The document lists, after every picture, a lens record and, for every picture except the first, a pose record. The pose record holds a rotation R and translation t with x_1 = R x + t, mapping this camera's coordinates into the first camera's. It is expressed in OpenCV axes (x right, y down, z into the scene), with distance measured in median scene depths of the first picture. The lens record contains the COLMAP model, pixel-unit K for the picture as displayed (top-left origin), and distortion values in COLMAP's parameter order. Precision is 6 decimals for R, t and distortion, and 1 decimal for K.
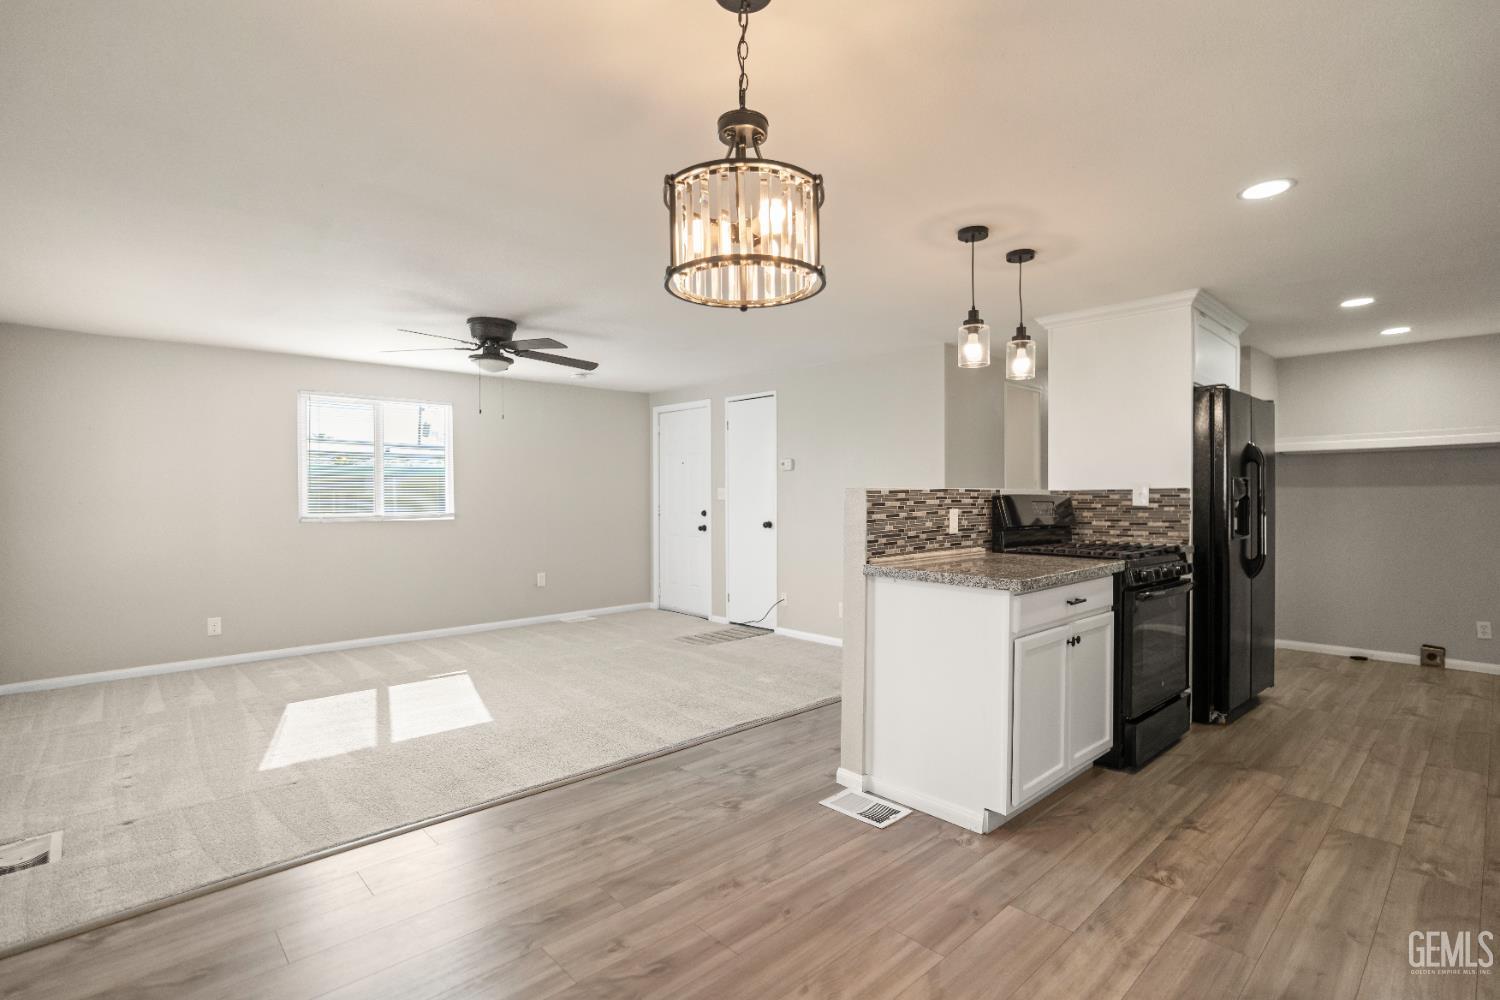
lens RADIAL K [[716.0, 0, 756.1], [0, 716.0, 502.5], [0, 0, 1]] dist [-0.011362, 0.001519]
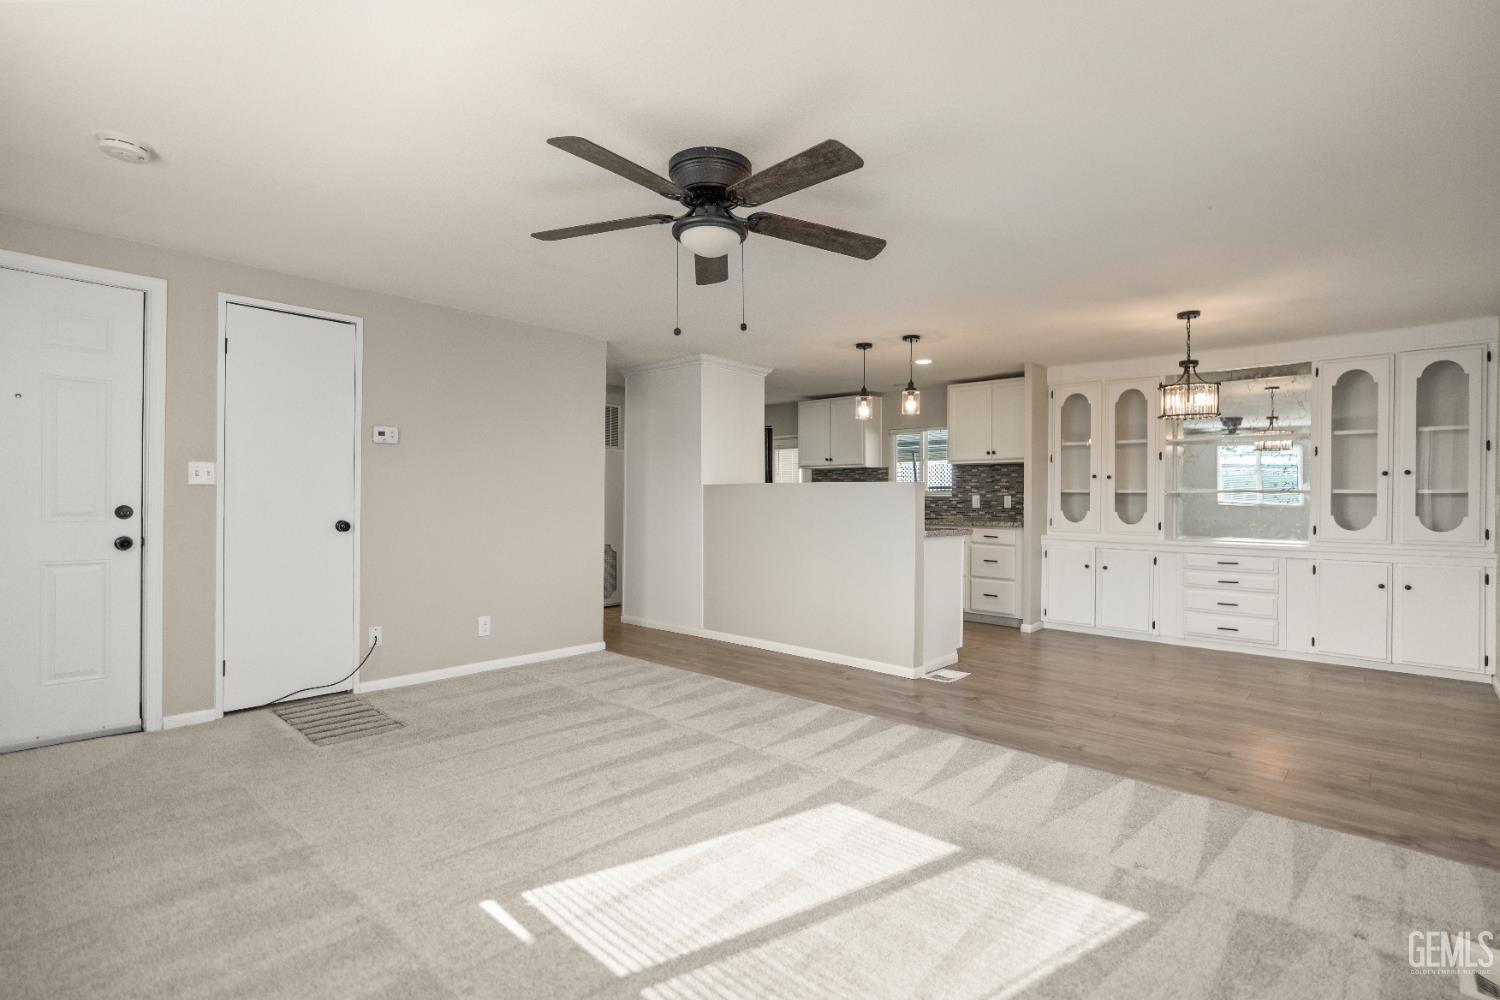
lens RADIAL K [[716.0, 0, 756.1], [0, 716.0, 502.5], [0, 0, 1]] dist [-0.011362, 0.001519]
pose [[-0.079996, -0.003744, 0.996788, -1.190772], [0.001408, 0.999992, 0.003869, 0.015474], [-0.996794, 0.001713, -0.079990, 1.281841]]
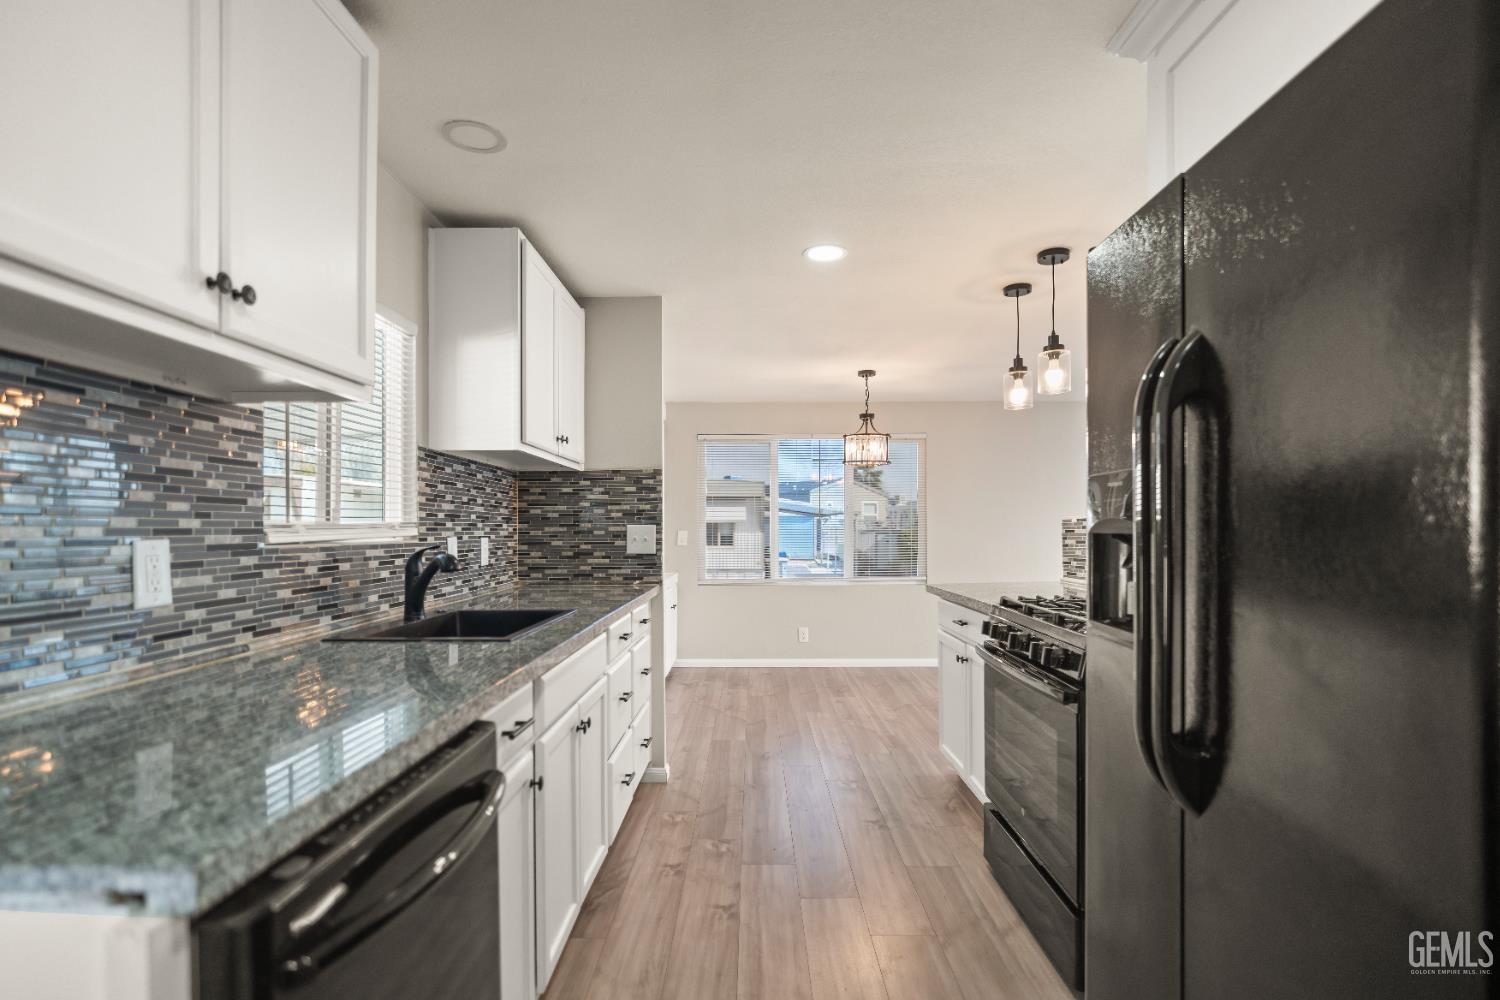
lens RADIAL K [[718.7, 0, 748.7], [0, 718.7, 530.1], [0, 0, 1]] dist [0.000297, 0.000493]
pose [[-0.690757, 0.009638, -0.723022, 1.189318], [0.004369, 0.999949, 0.009156, -0.010474], [0.723074, 0.003166, -0.690764, 1.243809]]
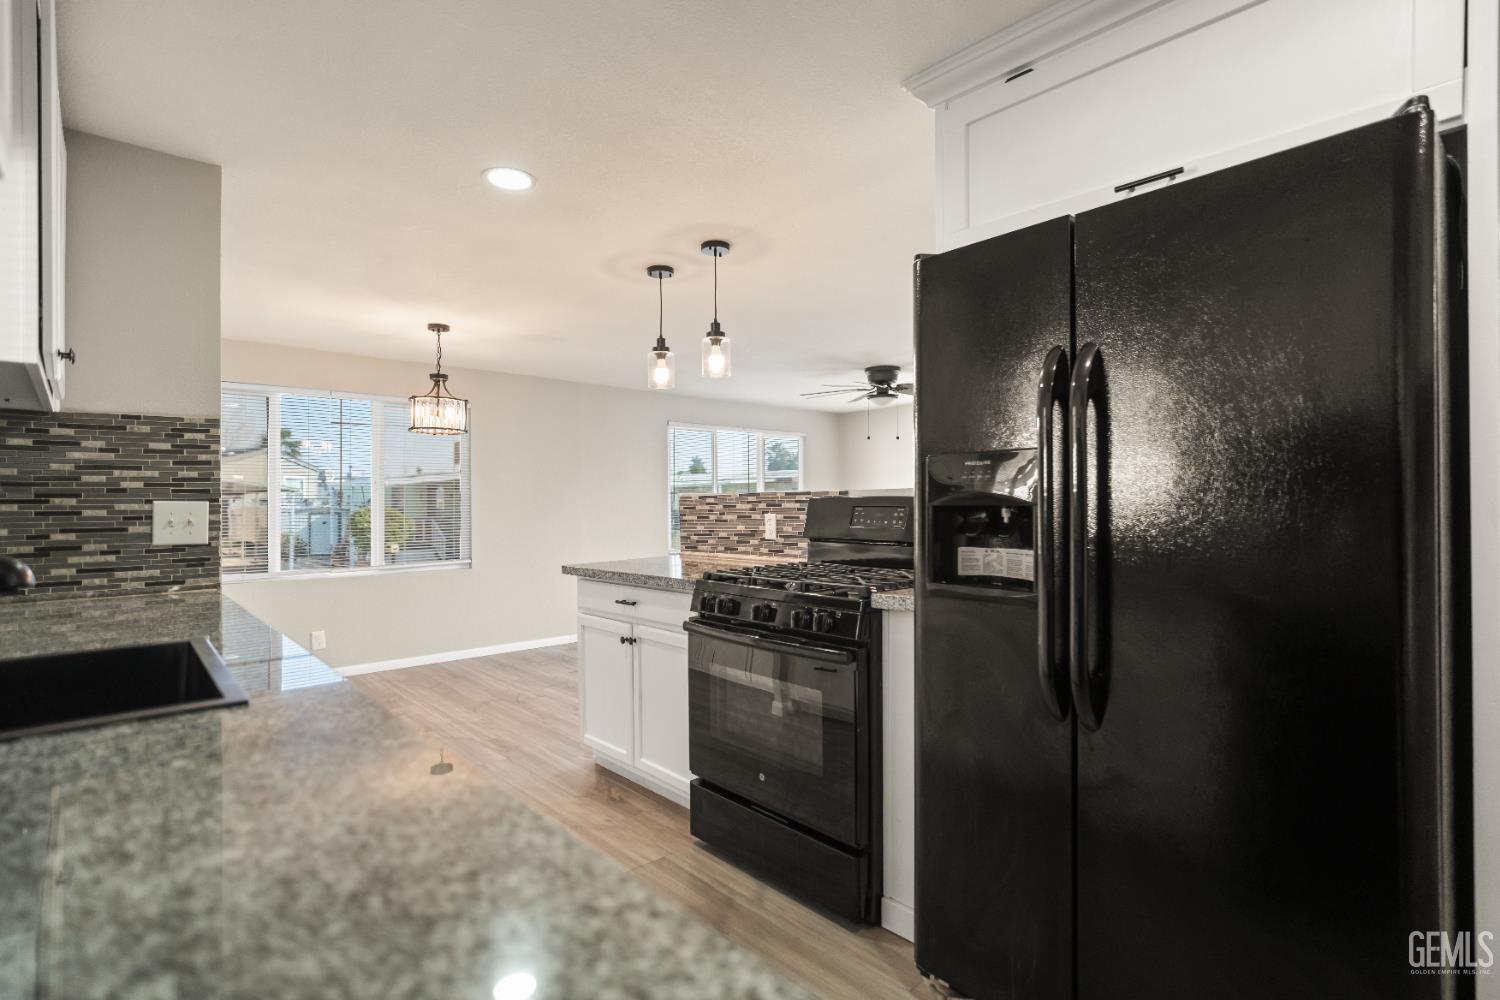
lens RADIAL K [[716.0, 0, 756.1], [0, 716.0, 502.5], [0, 0, 1]] dist [-0.011362, 0.001519]
pose [[-0.003143, 0.001766, -0.999994, 1.219785], [0.002981, 0.999994, 0.001757, -0.007362], [0.999991, -0.002976, -0.003148, 0.975966]]
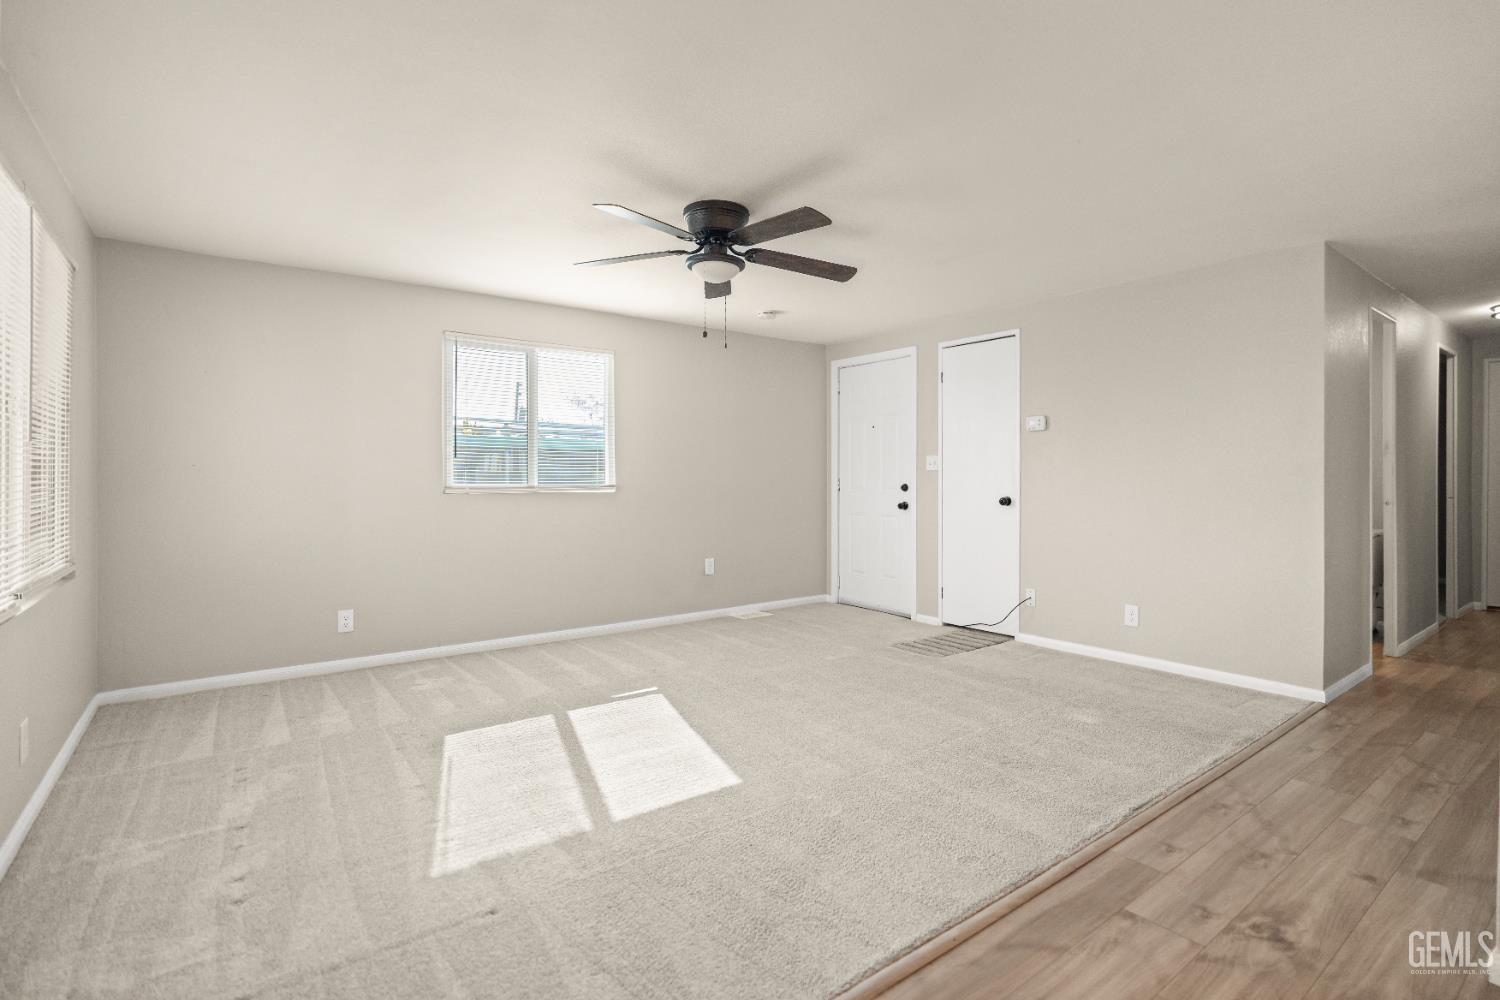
lens RADIAL K [[705.8, 0, 754.9], [0, 705.8, 488.4], [0, 0, 1]] dist [-0.010749, 0.000364]
pose [[0.994445, 0.003677, -0.105196, -0.325874], [-0.003314, 0.999988, 0.003620, 0.028045], [0.105208, -0.003251, 0.994445, 0.384620]]
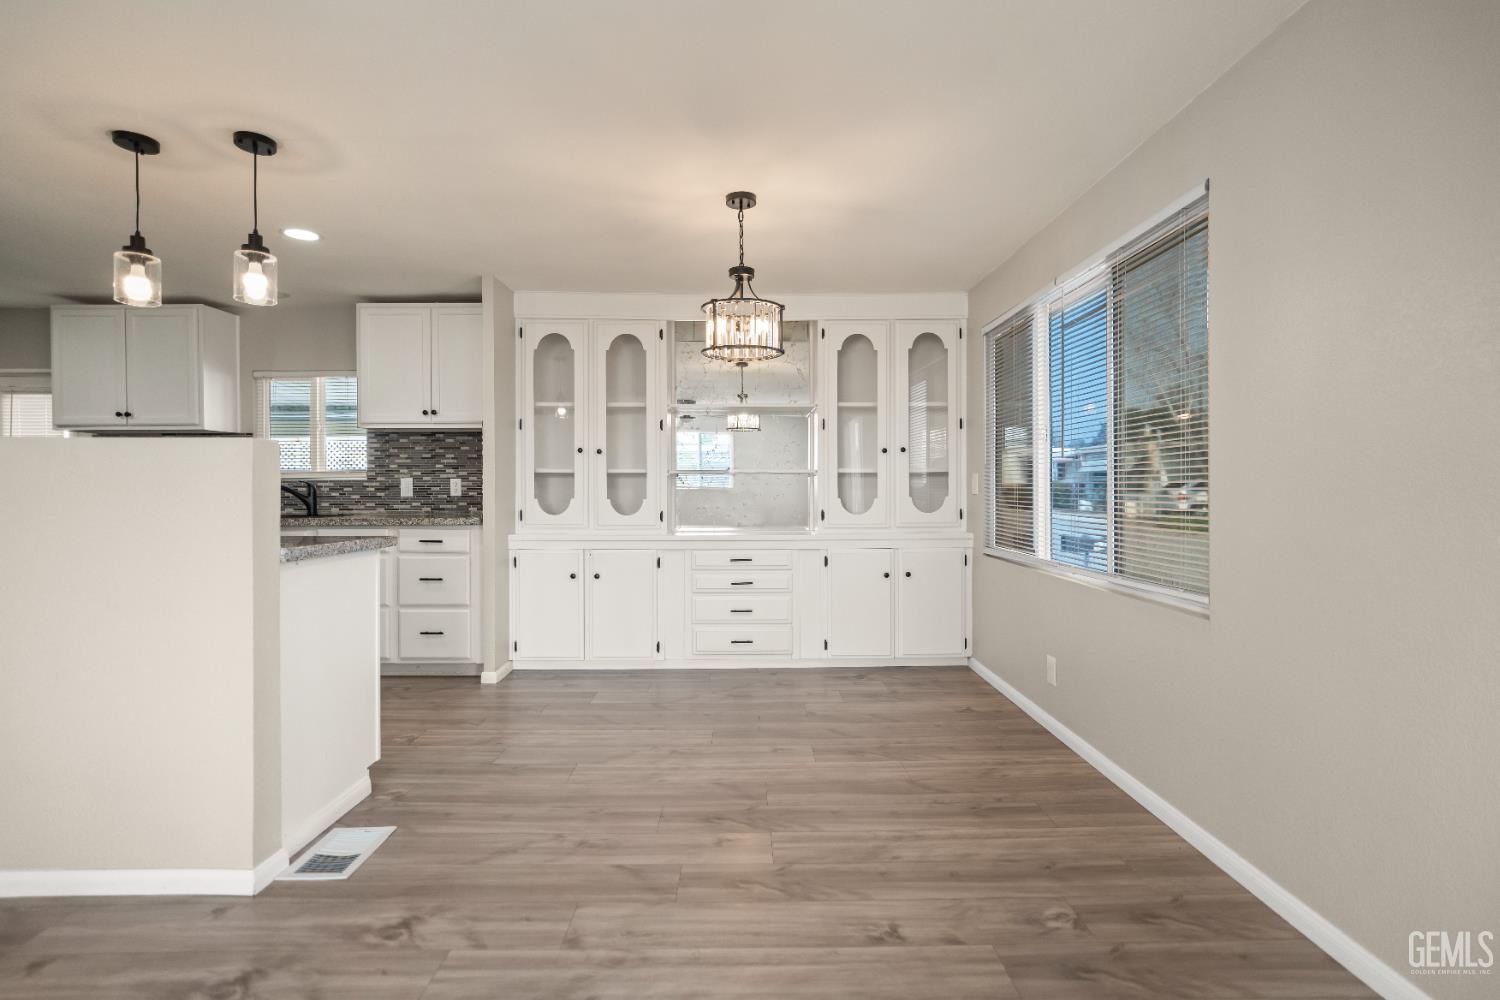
lens RADIAL K [[705.8, 0, 754.9], [0, 705.8, 488.4], [0, 0, 1]] dist [-0.010749, 0.000364]
pose [[-0.739311, 0.006045, 0.673337, -0.571900], [0.011349, 0.999930, 0.003485, 0.026256], [-0.673269, 0.010218, -0.739327, 1.026562]]
